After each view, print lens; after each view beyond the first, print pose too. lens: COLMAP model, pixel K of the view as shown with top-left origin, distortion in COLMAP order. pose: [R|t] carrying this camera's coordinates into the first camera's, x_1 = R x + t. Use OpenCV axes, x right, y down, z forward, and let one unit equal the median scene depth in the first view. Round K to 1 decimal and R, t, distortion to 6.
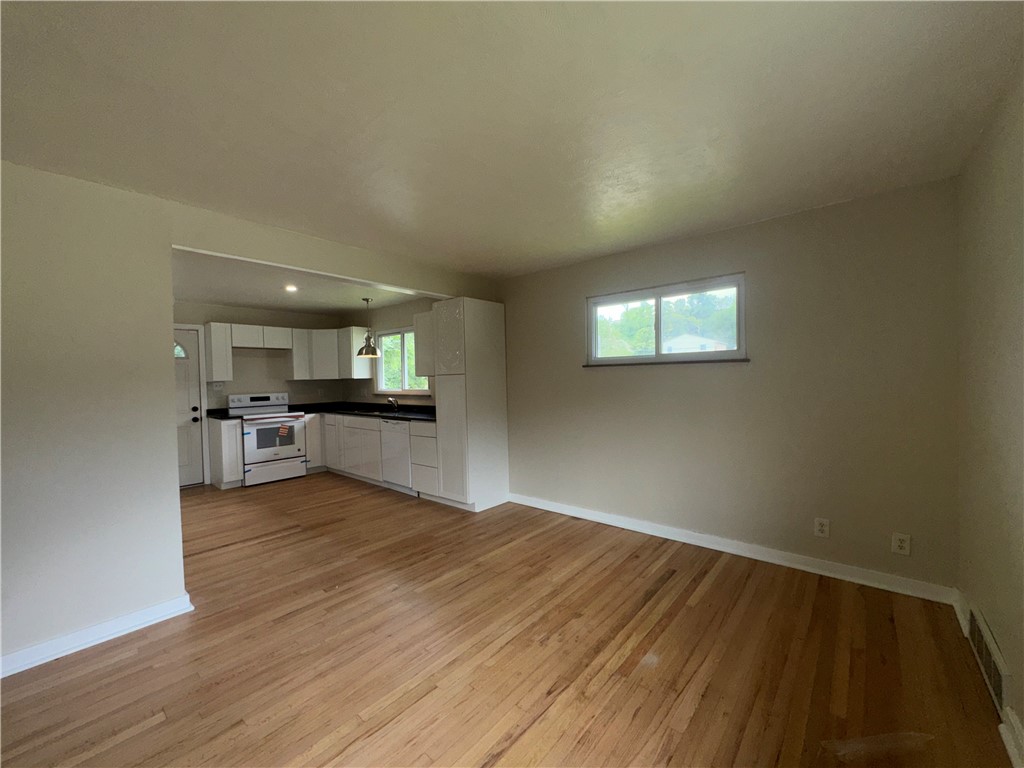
lens RADIAL K [[410.6, 0, 508.3], [0, 410.6, 386.8], [0, 0, 1]] dist [0.001692, -0.000722]
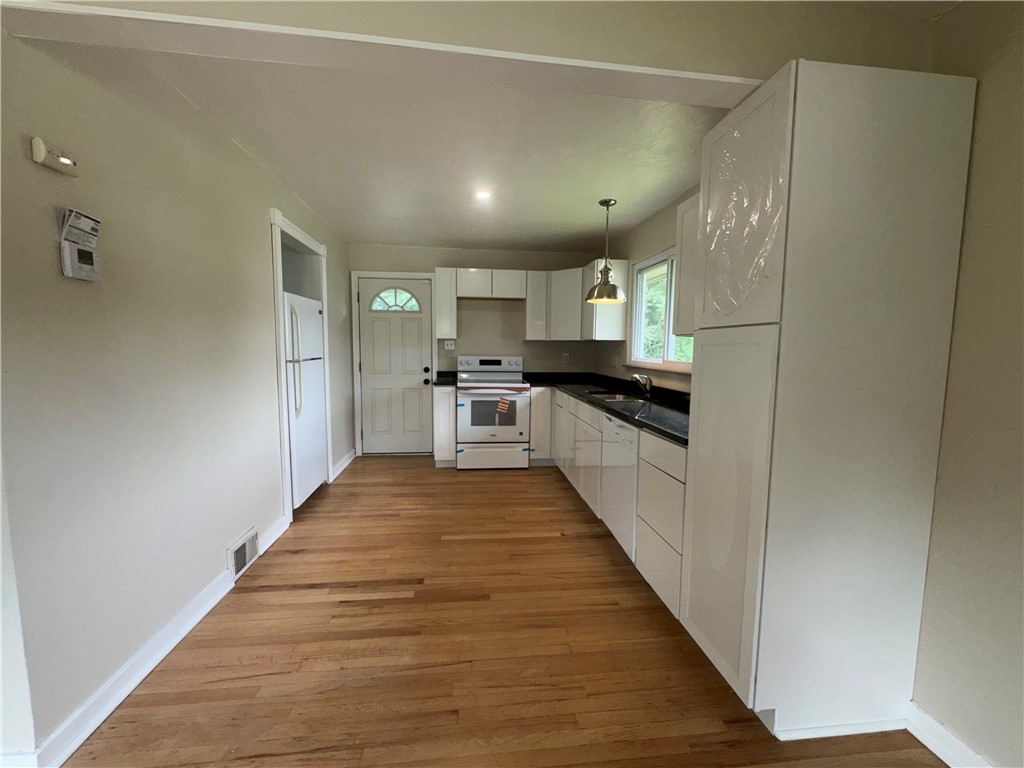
lens RADIAL K [[410.6, 0, 511.9], [0, 410.6, 384.7], [0, 0, 1]] dist [0.001692, -0.000722]
pose [[0.739261, 0.093555, -0.666889, -0.041939], [-0.044980, 0.994951, 0.089716, -0.002629], [0.671915, -0.036327, 0.739737, 0.616104]]
